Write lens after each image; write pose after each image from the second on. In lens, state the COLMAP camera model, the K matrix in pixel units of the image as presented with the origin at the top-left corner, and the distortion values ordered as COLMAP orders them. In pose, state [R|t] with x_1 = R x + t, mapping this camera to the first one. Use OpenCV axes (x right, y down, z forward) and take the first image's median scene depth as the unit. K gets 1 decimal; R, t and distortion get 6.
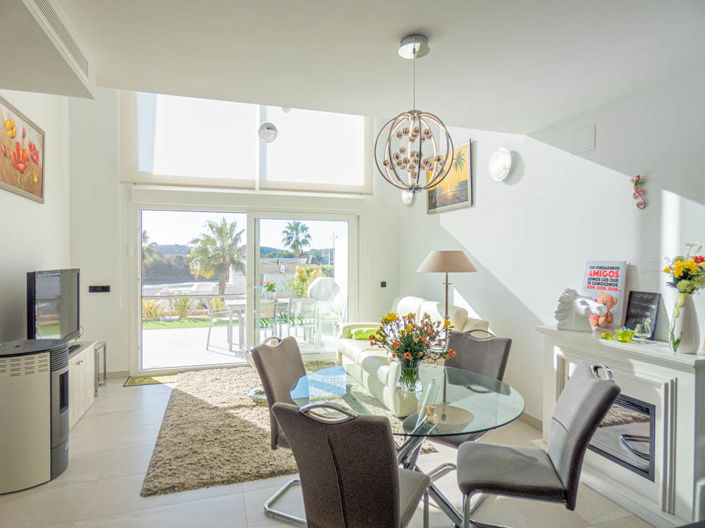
lens RADIAL K [[429.2, 0, 351.9], [0, 429.2, 262.7], [0, 0, 1]] dist [-0.047286, 0.068470]
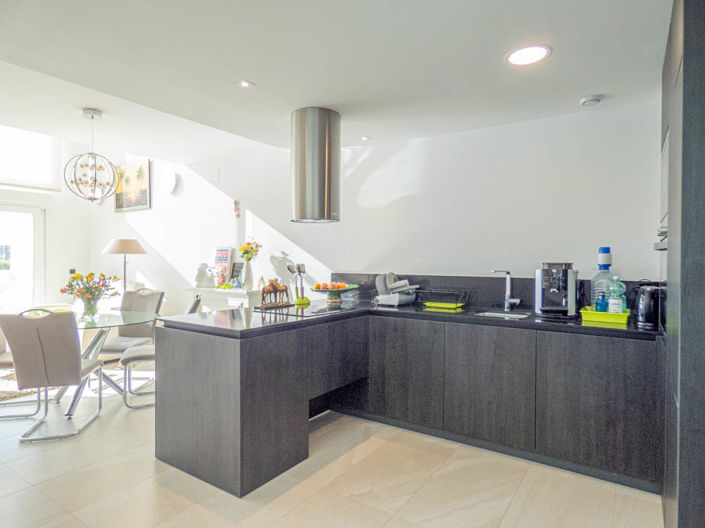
lens RADIAL K [[429.2, 0, 351.9], [0, 429.2, 262.7], [0, 0, 1]] dist [-0.047286, 0.068470]
pose [[0.795738, -0.002310, 0.605636, -0.030664], [0.004009, 0.999991, -0.001452, 0.046033], [-0.605627, 0.003583, 0.795740, -0.491943]]
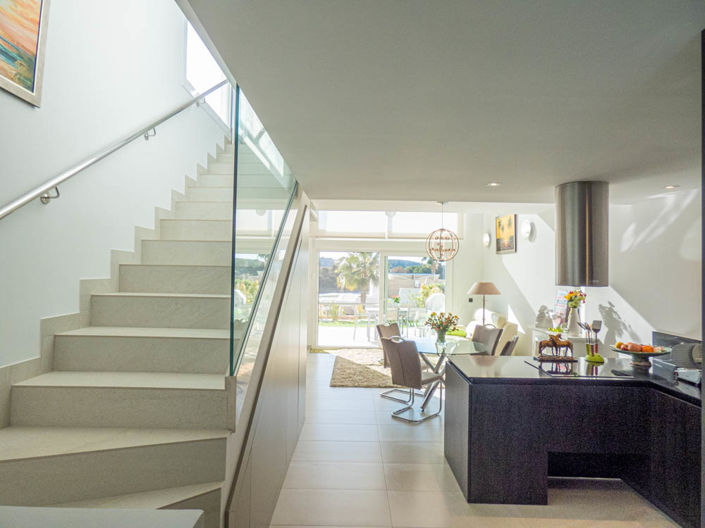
lens RADIAL K [[429.2, 0, 351.9], [0, 429.2, 262.7], [0, 0, 1]] dist [-0.047286, 0.068470]
pose [[0.948755, 0.008079, -0.315909, 0.215234], [-0.017892, 0.999443, -0.028175, -0.040744], [0.315505, 0.032383, 0.948371, -0.733548]]
